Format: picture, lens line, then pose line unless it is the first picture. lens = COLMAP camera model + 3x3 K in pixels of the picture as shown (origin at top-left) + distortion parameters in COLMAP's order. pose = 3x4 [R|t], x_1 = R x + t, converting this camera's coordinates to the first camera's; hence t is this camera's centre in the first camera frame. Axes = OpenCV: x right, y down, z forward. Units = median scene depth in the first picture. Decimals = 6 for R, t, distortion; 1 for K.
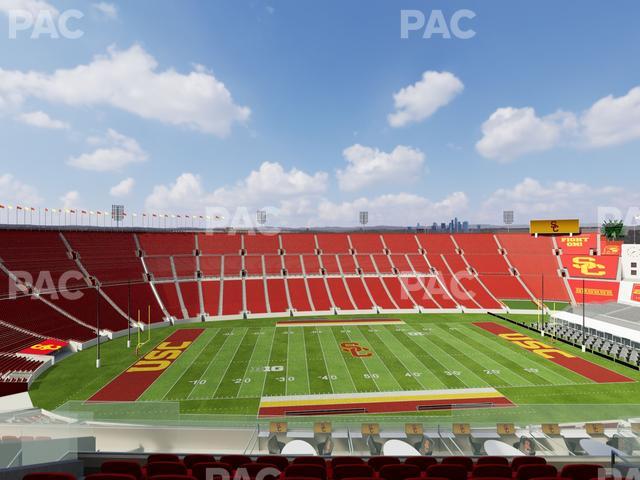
lens RADIAL K [[319.8, 0, 320.0], [0, 319.8, 240.0], [0, 0, 1]] dist [0.000508, -0.000360]
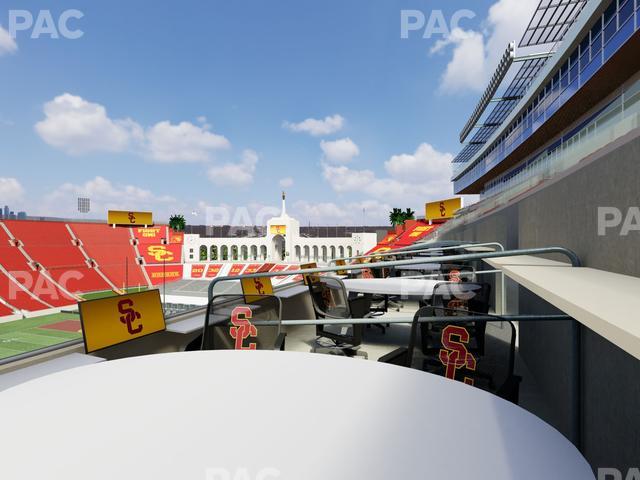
lens RADIAL K [[319.8, 0, 320.0], [0, 319.8, 240.0], [0, 0, 1]] dist [0.000508, -0.000360]
pose [[0.379988, -0.000035, 0.924991, 0.003234], [0.000018, 1.000000, 0.000031, 0.011585], [-0.924991, 0.000005, 0.379988, 0.017373]]
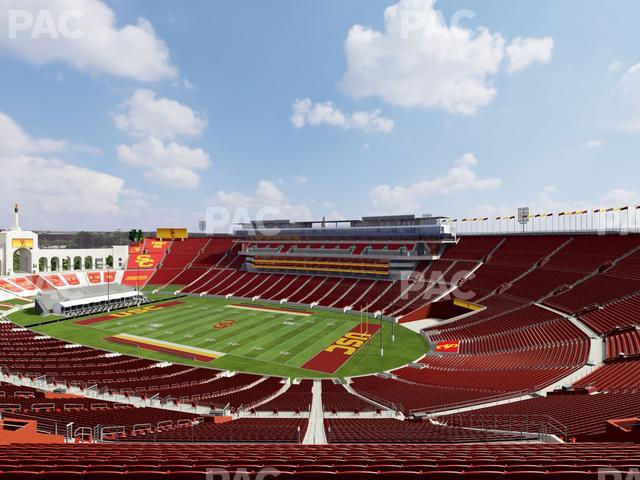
lens RADIAL K [[319.8, 0, 320.0], [0, 319.8, 240.0], [0, 0, 1]] dist [0.000508, -0.000360]
pose [[-0.863981, 0.000057, 0.503525, -0.179064], [-0.000029, 1.000000, -0.000164, -0.004894], [-0.503525, -0.000156, -0.863981, 0.375743]]
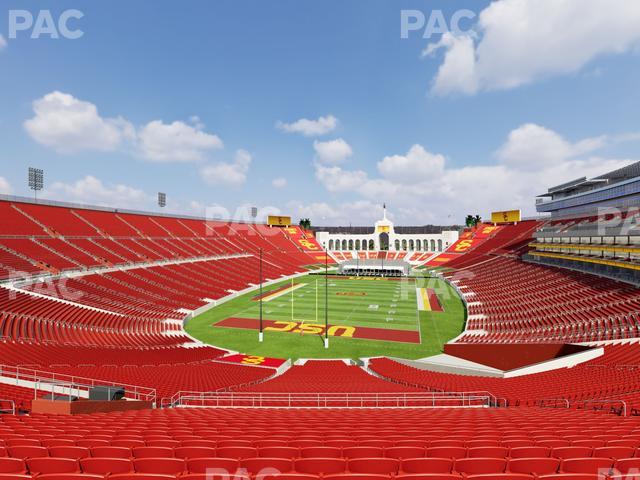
lens RADIAL K [[319.8, 0, 320.0], [0, 319.8, 240.0], [0, 0, 1]] dist [0.000508, -0.000360]
pose [[0.355418, 0.000052, 0.934707, -0.238348], [-0.000095, 1.000000, -0.000019, 0.019090], [-0.934707, -0.000082, 0.355418, 0.116519]]
